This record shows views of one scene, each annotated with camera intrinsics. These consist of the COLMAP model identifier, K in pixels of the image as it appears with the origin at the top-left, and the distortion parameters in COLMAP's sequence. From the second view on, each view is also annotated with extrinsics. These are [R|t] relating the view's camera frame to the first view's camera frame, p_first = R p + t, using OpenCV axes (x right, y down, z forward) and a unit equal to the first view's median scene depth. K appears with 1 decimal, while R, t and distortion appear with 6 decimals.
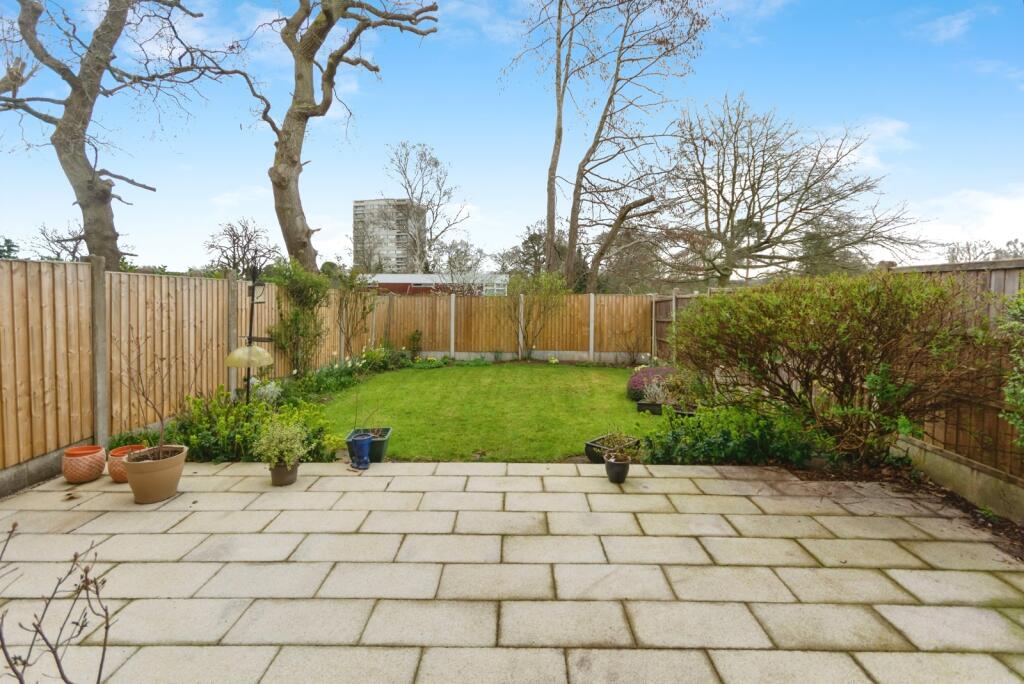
lens RADIAL K [[450.6, 0, 515.8], [0, 450.6, 307.1], [0, 0, 1]] dist [-0.000518, -0.000131]
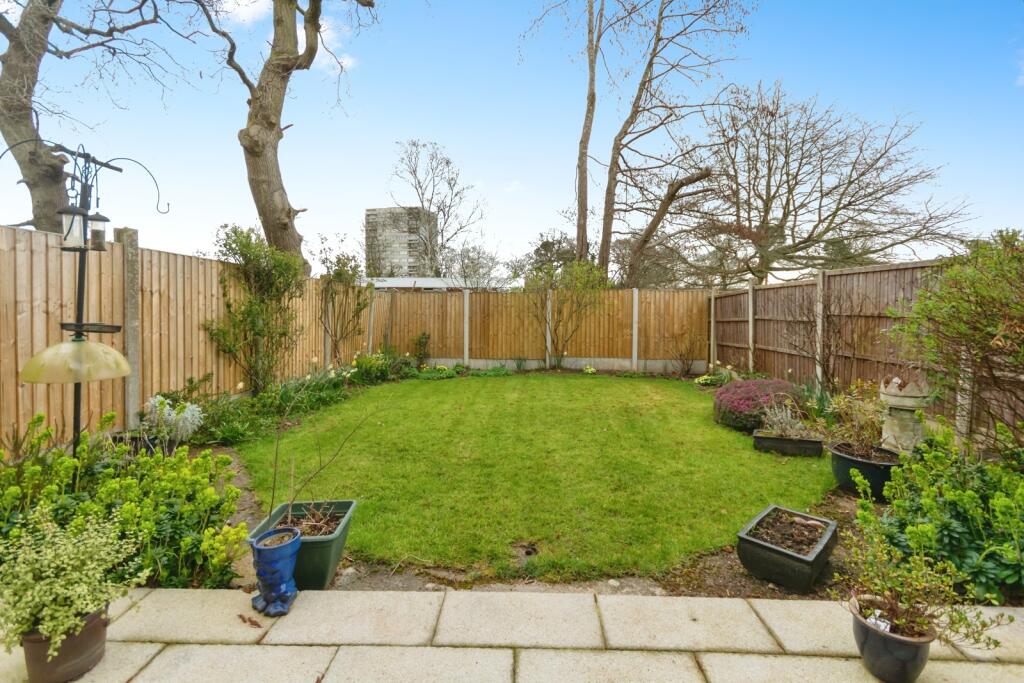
lens RADIAL K [[456.1, 0, 512.2], [0, 456.1, 321.6], [0, 0, 1]] dist [0.001049, -0.000349]
pose [[0.999360, -0.001051, -0.035750, -0.025887], [0.001545, 0.999904, 0.013792, 0.018695], [0.035732, -0.013839, 0.999266, 0.161751]]
